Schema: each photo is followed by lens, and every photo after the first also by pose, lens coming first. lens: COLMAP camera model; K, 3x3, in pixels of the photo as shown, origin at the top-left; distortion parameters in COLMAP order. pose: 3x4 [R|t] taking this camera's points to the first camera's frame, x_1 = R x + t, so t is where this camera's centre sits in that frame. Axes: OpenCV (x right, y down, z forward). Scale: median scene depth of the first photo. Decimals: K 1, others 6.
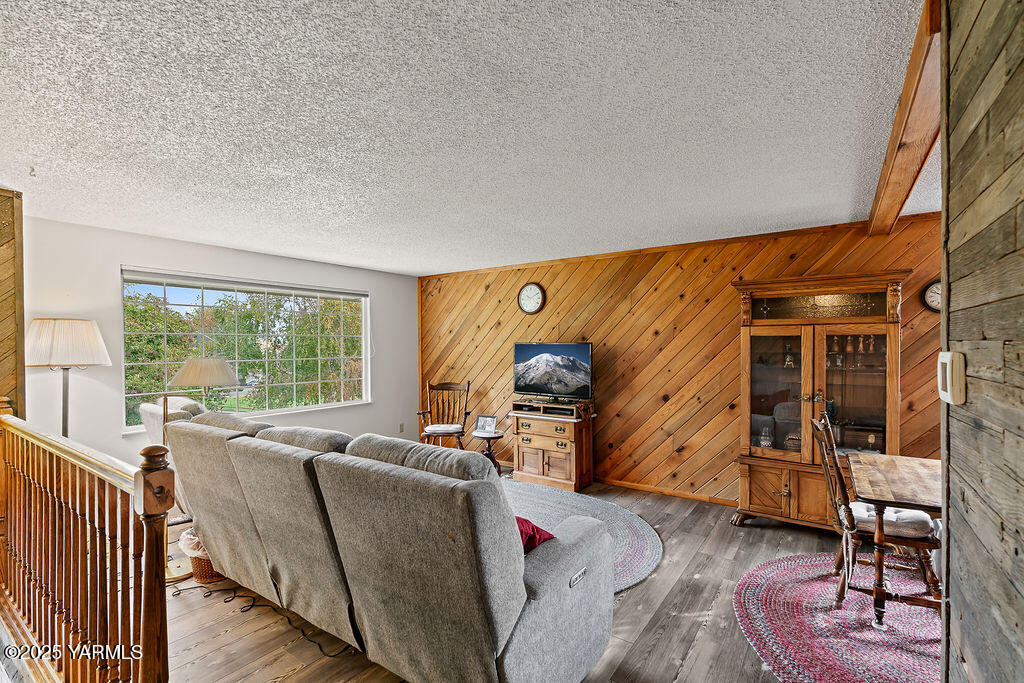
lens RADIAL K [[470.6, 0, 512.0], [0, 470.6, 341.5], [0, 0, 1]] dist [-0.003575, -0.000278]
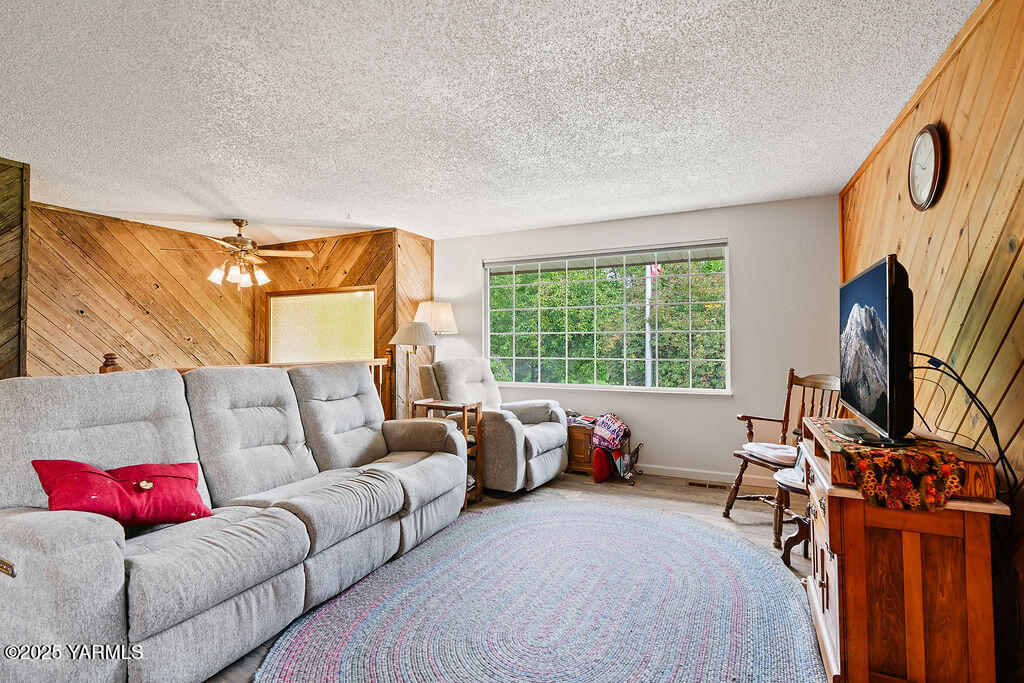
lens RADIAL K [[470.6, 0, 512.0], [0, 470.6, 341.5], [0, 0, 1]] dist [-0.003575, -0.000278]
pose [[0.181204, -0.006152, -0.983426, 0.399942], [0.018405, 0.999827, -0.002864, 0.053632], [0.983273, -0.017581, 0.181285, 0.651844]]
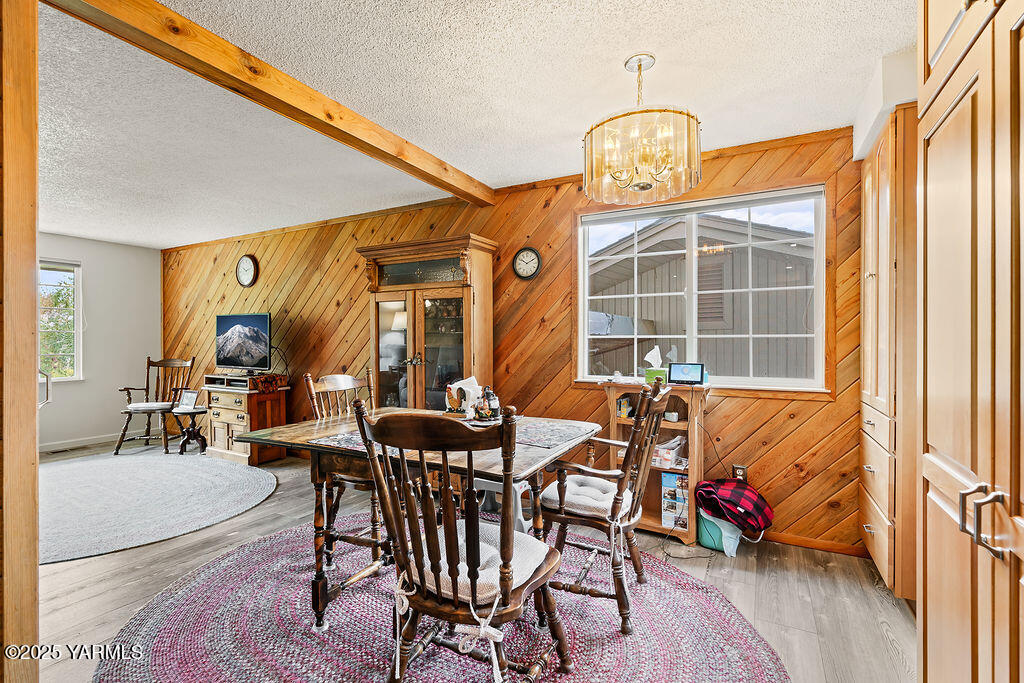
lens RADIAL K [[470.6, 0, 512.0], [0, 470.6, 341.5], [0, 0, 1]] dist [-0.003575, -0.000278]
pose [[0.992901, 0.007171, 0.118723, 0.522597], [-0.007758, 0.999960, 0.004491, 0.050910], [-0.118686, -0.005380, 0.992917, -0.032309]]
